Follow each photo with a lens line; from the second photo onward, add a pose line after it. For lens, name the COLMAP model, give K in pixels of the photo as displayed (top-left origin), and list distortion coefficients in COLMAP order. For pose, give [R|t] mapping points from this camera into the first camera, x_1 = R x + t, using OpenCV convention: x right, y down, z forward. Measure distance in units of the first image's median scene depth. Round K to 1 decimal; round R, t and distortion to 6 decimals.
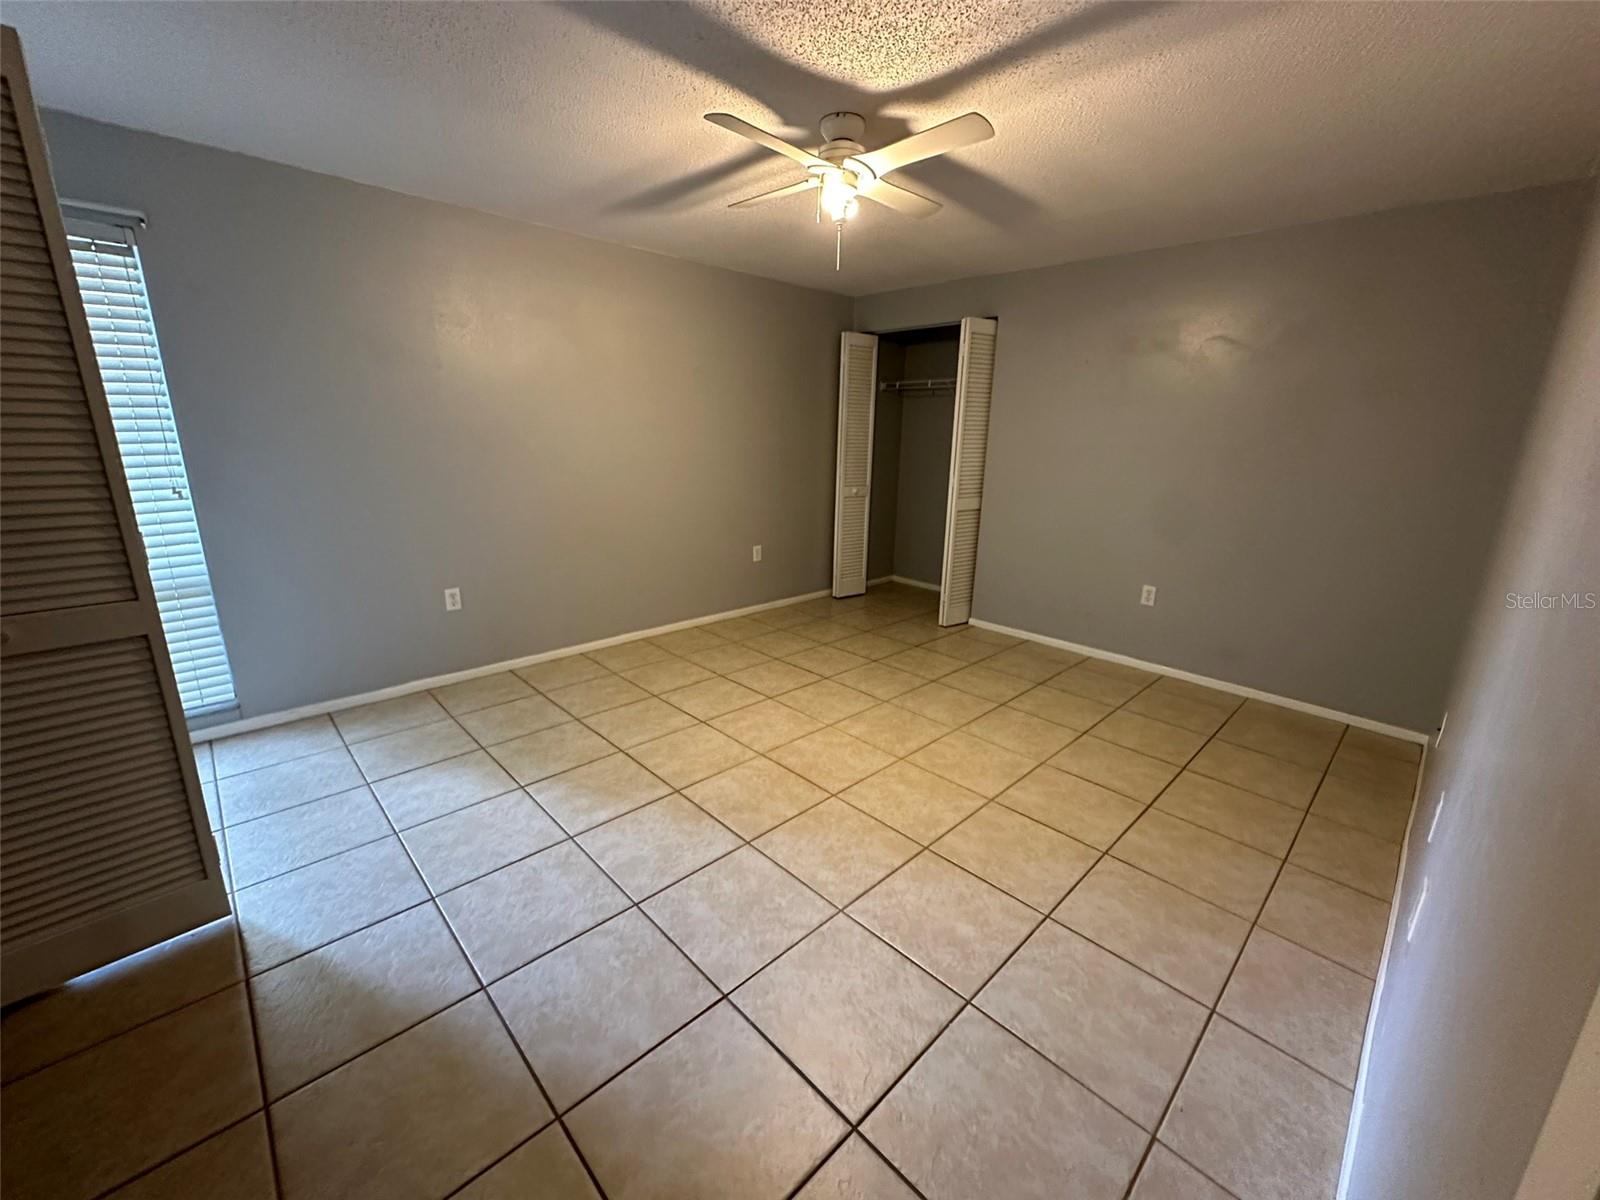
lens RADIAL K [[637.2, 0, 799.7], [0, 637.2, 595.9], [0, 0, 1]] dist [-0.001442, 0.000095]
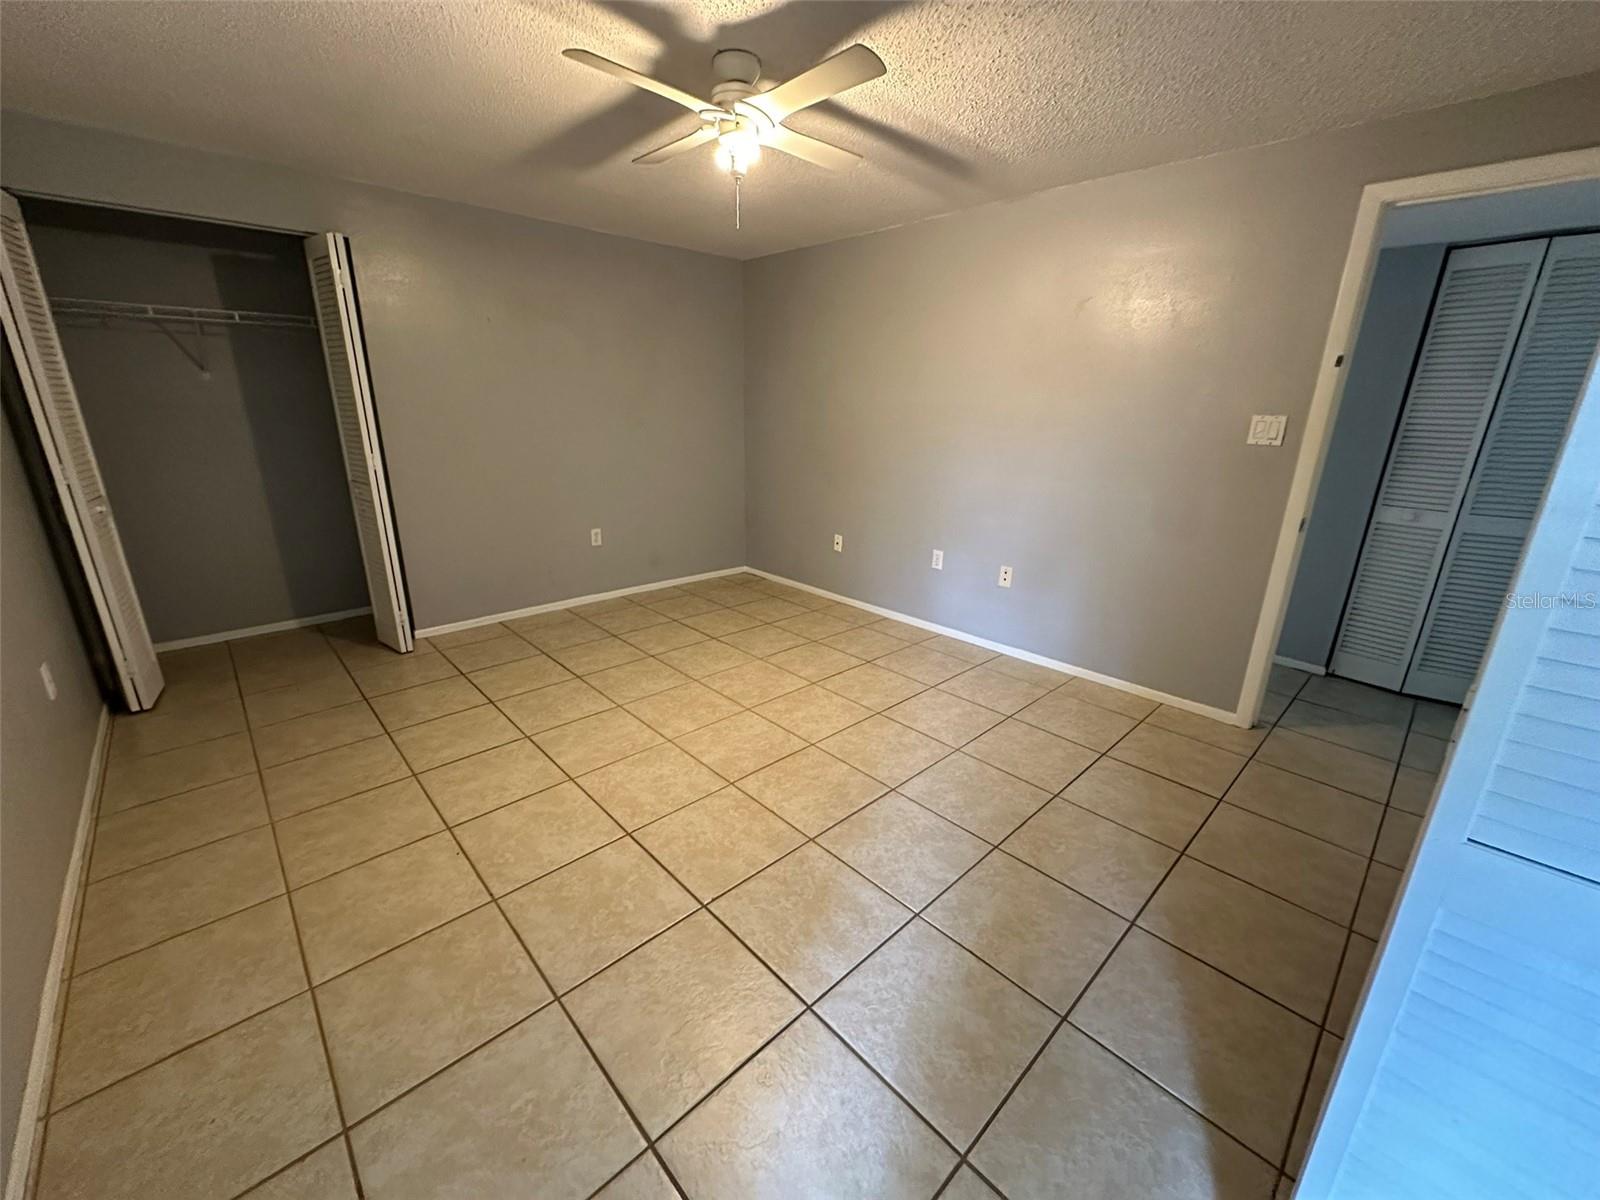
lens RADIAL K [[637.2, 0, 784.0], [0, 637.2, 601.7], [0, 0, 1]] dist [-0.001442, 0.000095]
pose [[0.021952, -0.322505, 0.946313, -0.730278], [0.237523, 0.921122, 0.308410, -0.212304], [-0.971134, 0.218001, 0.096823, 0.715595]]
